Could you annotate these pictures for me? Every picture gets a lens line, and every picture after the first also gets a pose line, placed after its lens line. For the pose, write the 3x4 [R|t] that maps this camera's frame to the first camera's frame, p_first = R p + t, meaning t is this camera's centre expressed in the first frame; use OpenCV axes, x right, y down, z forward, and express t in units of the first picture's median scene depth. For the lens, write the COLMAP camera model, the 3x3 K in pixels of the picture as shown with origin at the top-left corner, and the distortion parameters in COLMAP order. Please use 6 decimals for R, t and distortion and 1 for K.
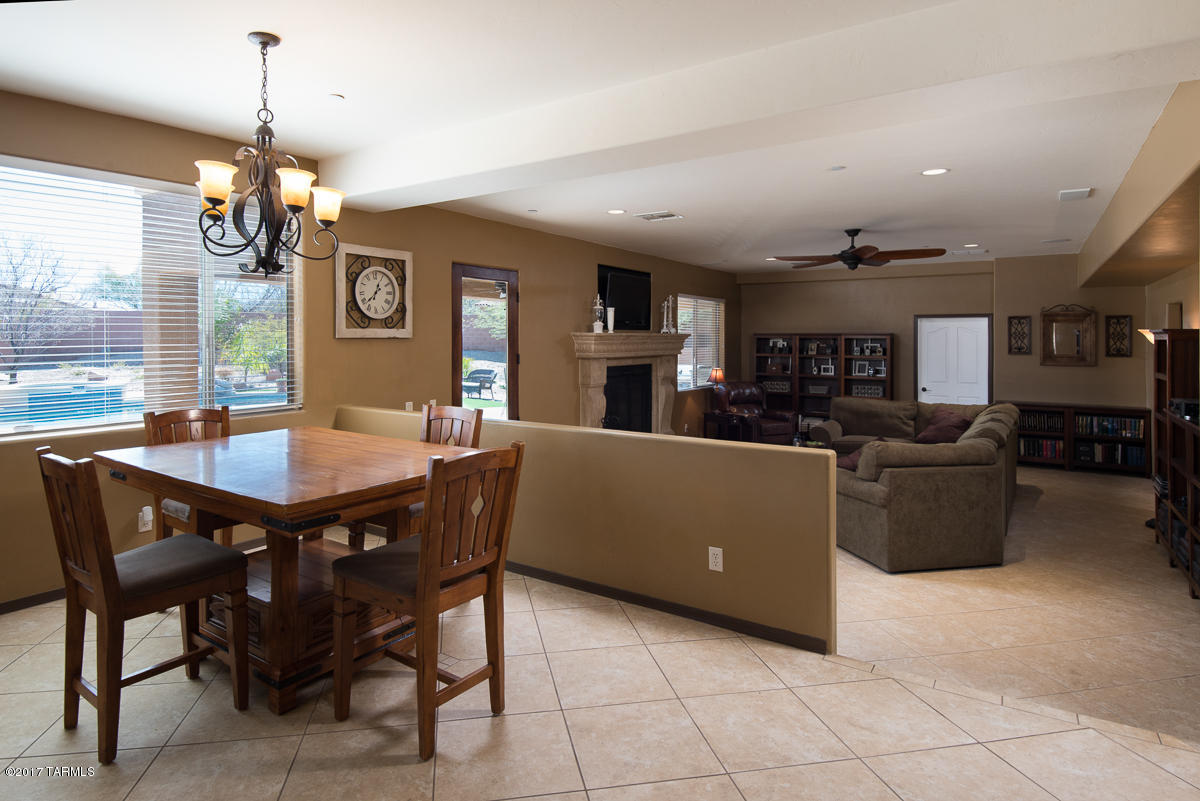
lens RADIAL K [[675.4, 0, 595.8], [0, 675.4, 397.2], [0, 0, 1]] dist [-0.019753, -0.014751]
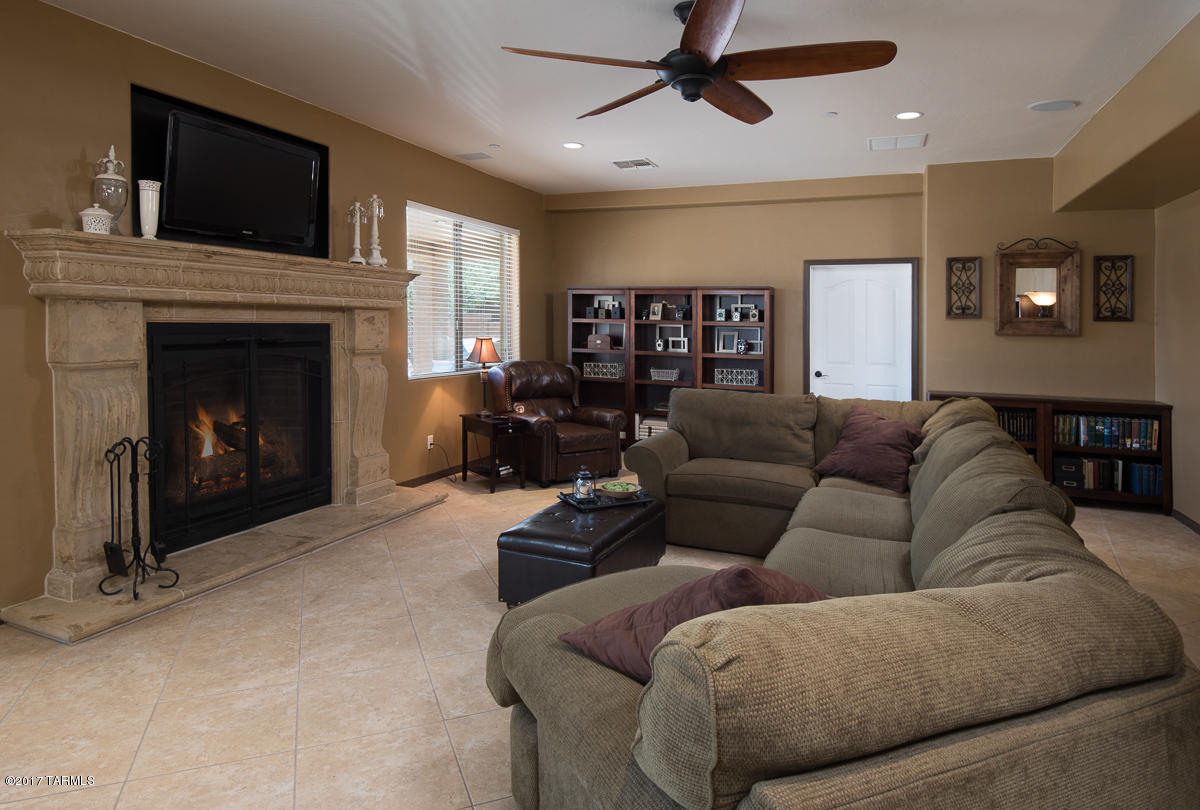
lens RADIAL K [[675.4, 0, 604.6], [0, 675.4, 394.0], [0, 0, 1]] dist [-0.019753, -0.014751]
pose [[0.984362, -0.007574, 0.175993, 0.173423], [0.004903, 0.999866, 0.015608, -0.003387], [-0.176088, -0.014502, 0.984268, 0.403173]]
